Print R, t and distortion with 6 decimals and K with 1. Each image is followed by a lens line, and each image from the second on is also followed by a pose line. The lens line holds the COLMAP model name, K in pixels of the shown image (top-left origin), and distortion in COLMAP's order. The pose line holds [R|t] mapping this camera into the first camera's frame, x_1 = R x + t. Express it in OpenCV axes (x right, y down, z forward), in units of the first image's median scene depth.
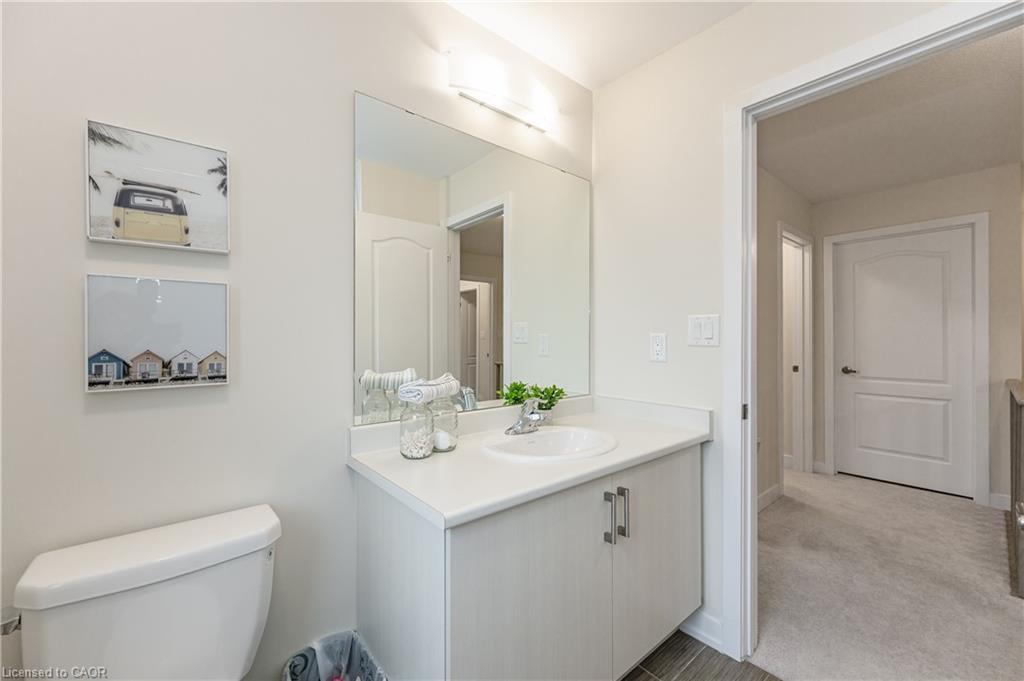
lens RADIAL K [[410.5, 0, 486.2], [0, 410.5, 339.2], [0, 0, 1]] dist [-0.008859, 0.000296]
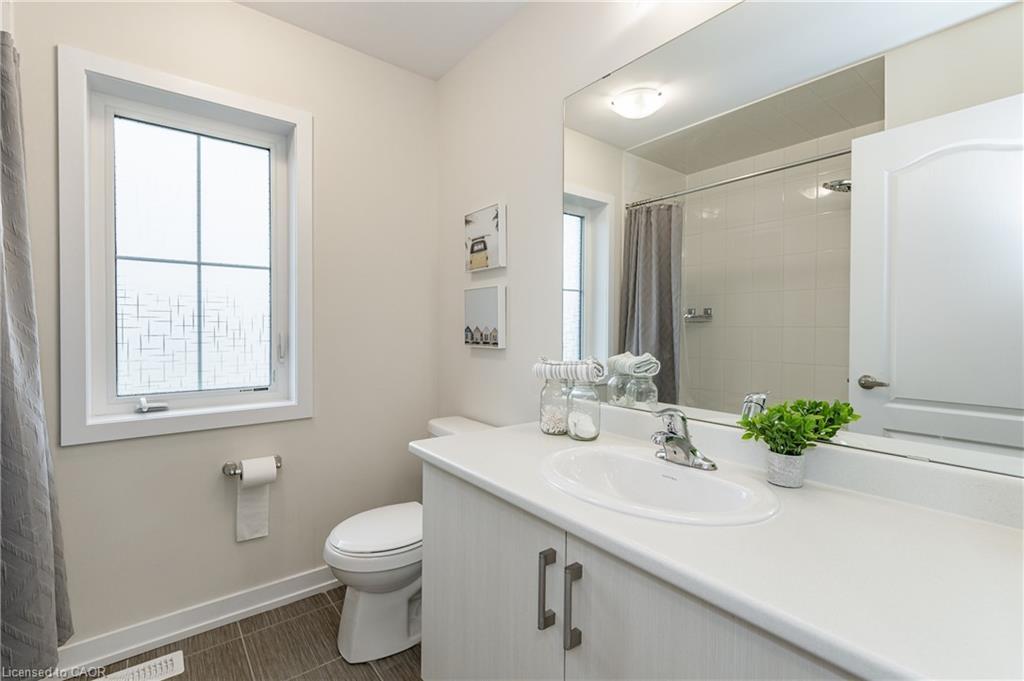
lens RADIAL K [[456.3, 0, 514.9], [0, 456.3, 327.3], [0, 0, 1]] dist [-0.001272, -0.000098]
pose [[0.001189, 0.008931, -0.999959, 1.236746], [-0.001730, 0.999959, 0.008929, 0.010793], [0.999998, 0.001719, 0.001204, 1.137497]]
